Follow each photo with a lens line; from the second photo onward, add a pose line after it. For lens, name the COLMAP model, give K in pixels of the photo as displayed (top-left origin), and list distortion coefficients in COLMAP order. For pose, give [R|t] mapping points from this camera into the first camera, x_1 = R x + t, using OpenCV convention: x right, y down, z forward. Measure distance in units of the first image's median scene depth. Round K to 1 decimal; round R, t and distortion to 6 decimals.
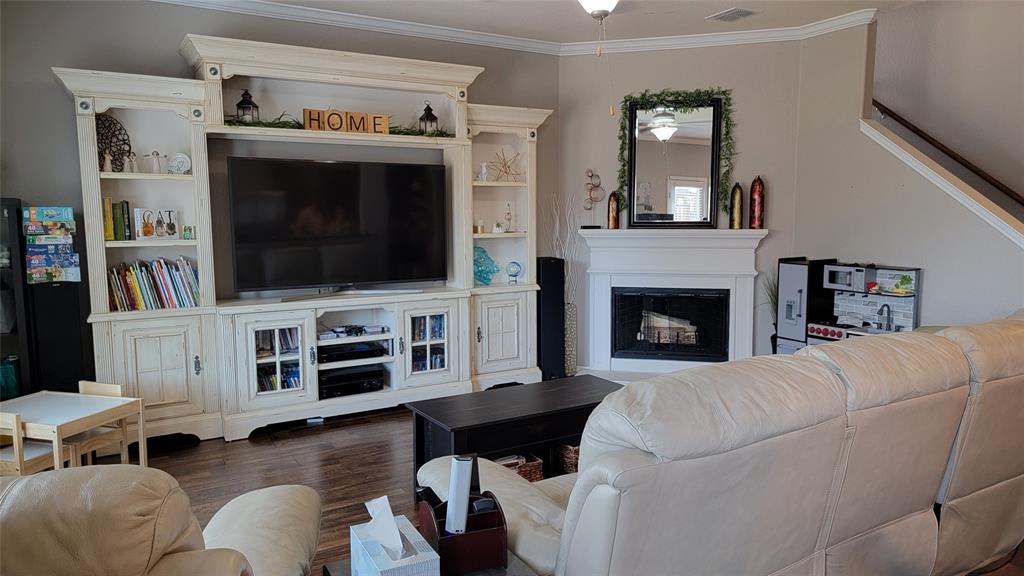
lens RADIAL K [[710.5, 0, 521.3], [0, 710.5, 283.4], [0, 0, 1]] dist [0.081327, -0.062928]
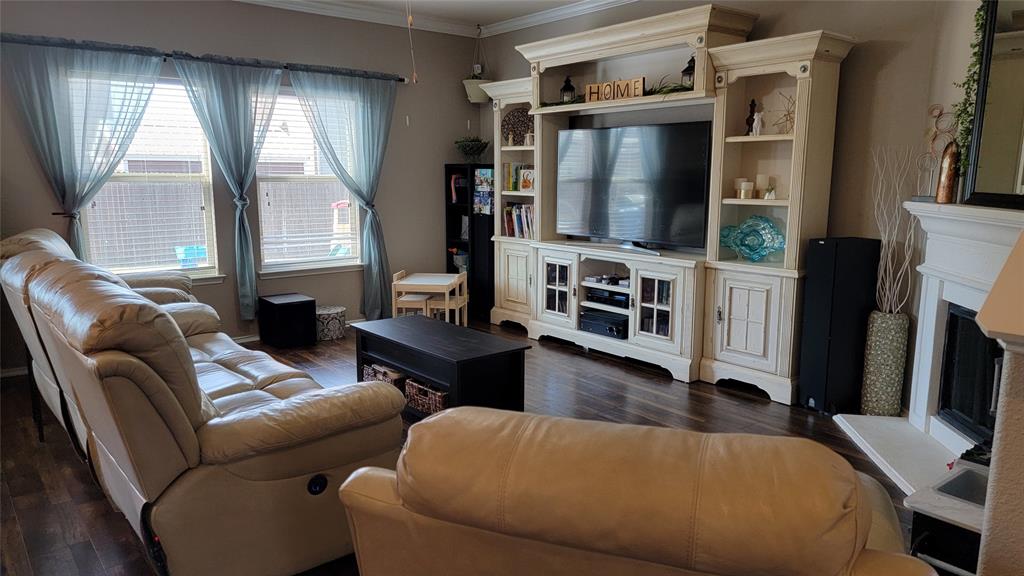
lens RADIAL K [[710.5, 0, 519.3], [0, 710.5, 288.4], [0, 0, 1]] dist [0.081327, -0.062928]
pose [[0.150085, 0.164971, -0.974812, 0.810278], [-0.106698, 0.982925, 0.149916, -0.070311], [0.982899, 0.081510, 0.165125, 0.655288]]
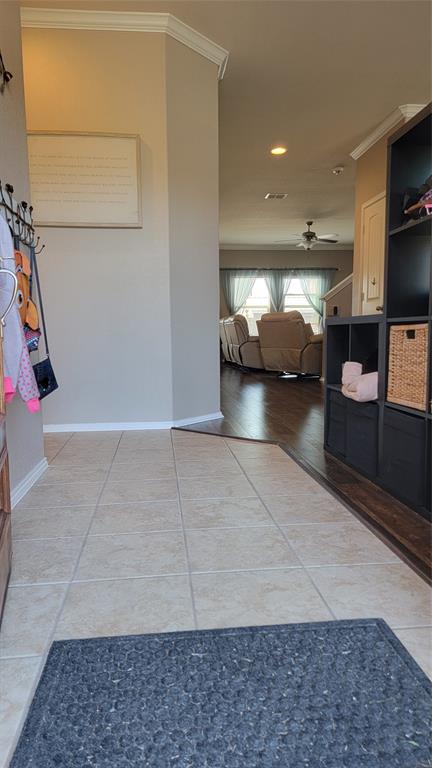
lens RADIAL K [[532.9, 0, 215.8], [0, 532.9, 384.3], [0, 0, 1]] dist [0.081327, -0.062928]
pose [[-0.411378, 0.106164, -0.905261, 2.154810], [-0.083066, 0.984693, 0.153228, -0.021812], [0.907672, 0.138231, -0.396262, 1.212471]]
